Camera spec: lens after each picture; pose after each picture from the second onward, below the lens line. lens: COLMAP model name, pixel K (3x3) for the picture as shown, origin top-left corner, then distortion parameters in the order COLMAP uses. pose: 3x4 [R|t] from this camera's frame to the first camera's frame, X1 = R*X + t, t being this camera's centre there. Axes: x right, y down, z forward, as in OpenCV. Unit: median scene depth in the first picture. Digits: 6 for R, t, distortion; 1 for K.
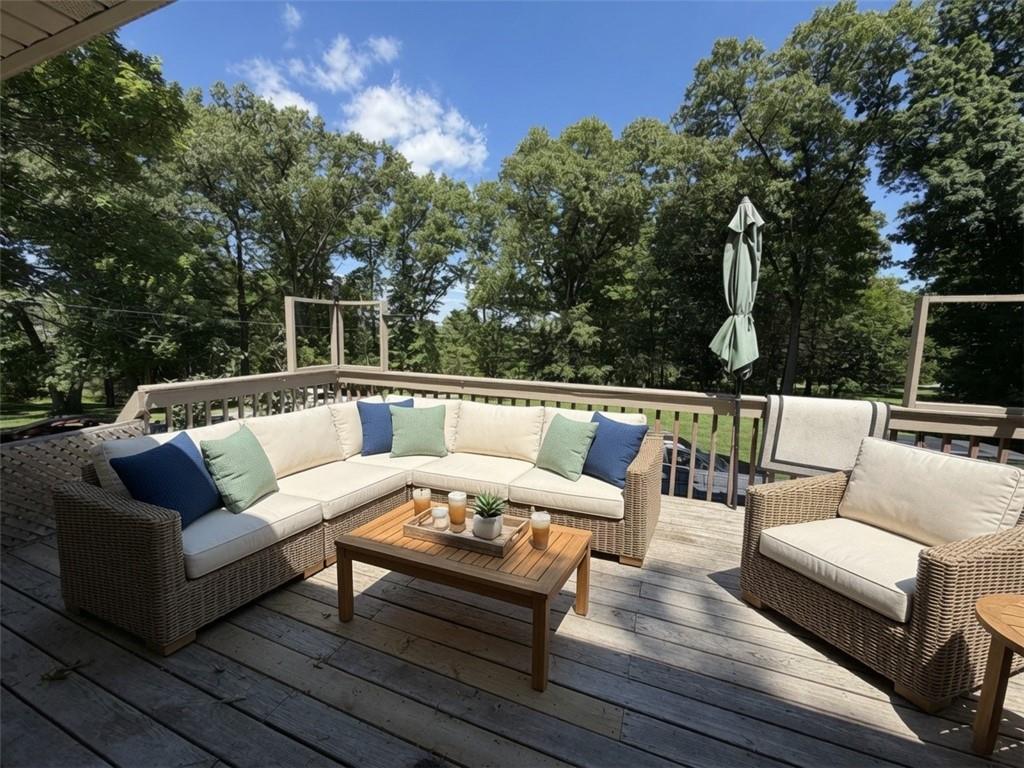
lens RADIAL K [[409.0, 0, 509.4], [0, 409.0, 385.5], [0, 0, 1]] dist [0.000245, -0.000044]
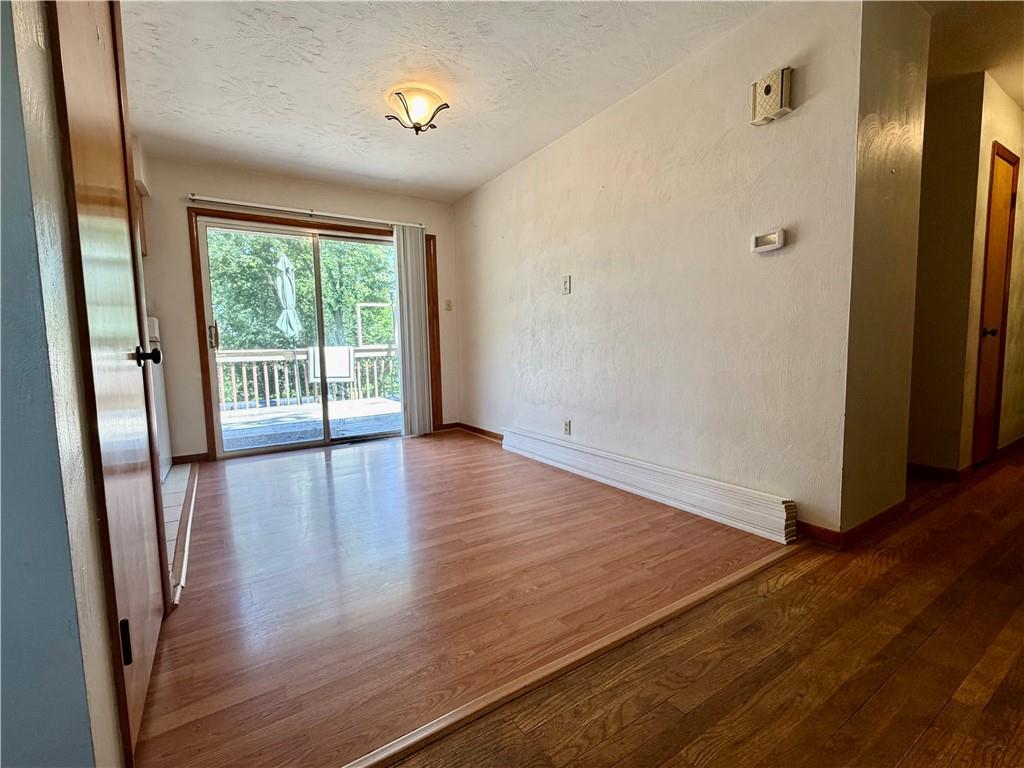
lens RADIAL K [[455.4, 0, 512.4], [0, 455.4, 384.4], [0, 0, 1]] dist [0.000227, -0.000385]
pose [[0.576916, -0.098978, 0.810784, -0.682252], [0.138004, 0.990172, 0.022680, 0.304206], [-0.805061, 0.098807, 0.584905, -1.208307]]
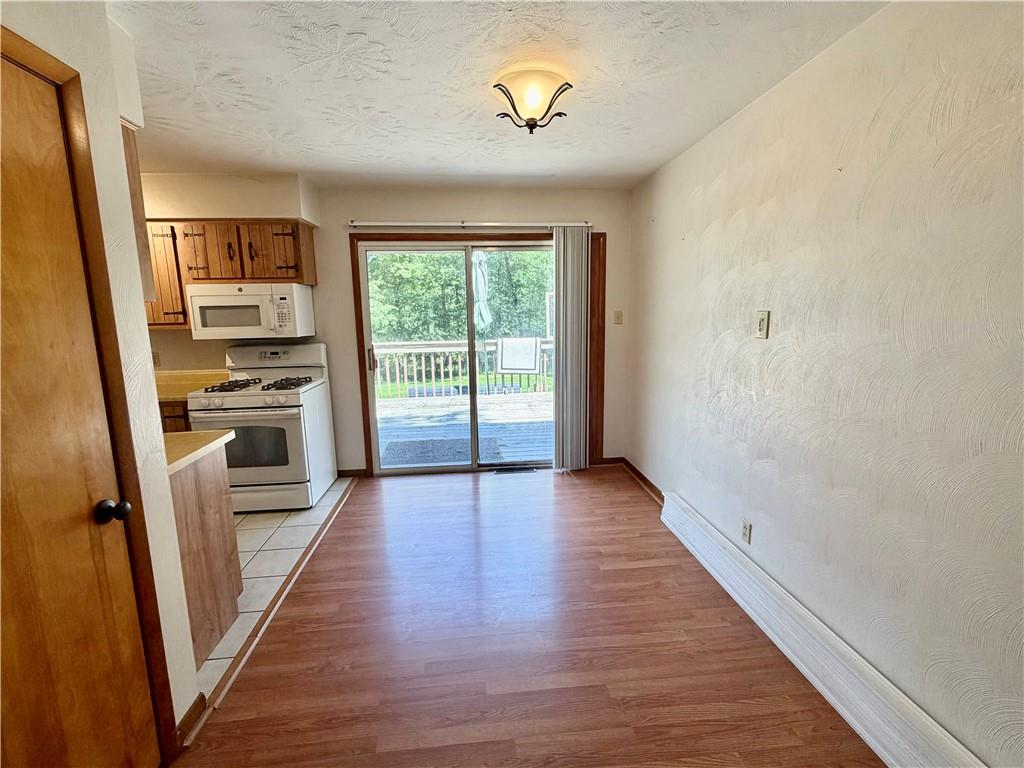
lens RADIAL K [[455.4, 0, 512.7], [0, 455.4, 383.2], [0, 0, 1]] dist [0.000227, -0.000385]
pose [[0.887337, -0.101715, 0.449764, -0.386857], [0.088276, 0.994799, 0.050816, 0.140644], [-0.452594, -0.005387, 0.891700, -1.155442]]
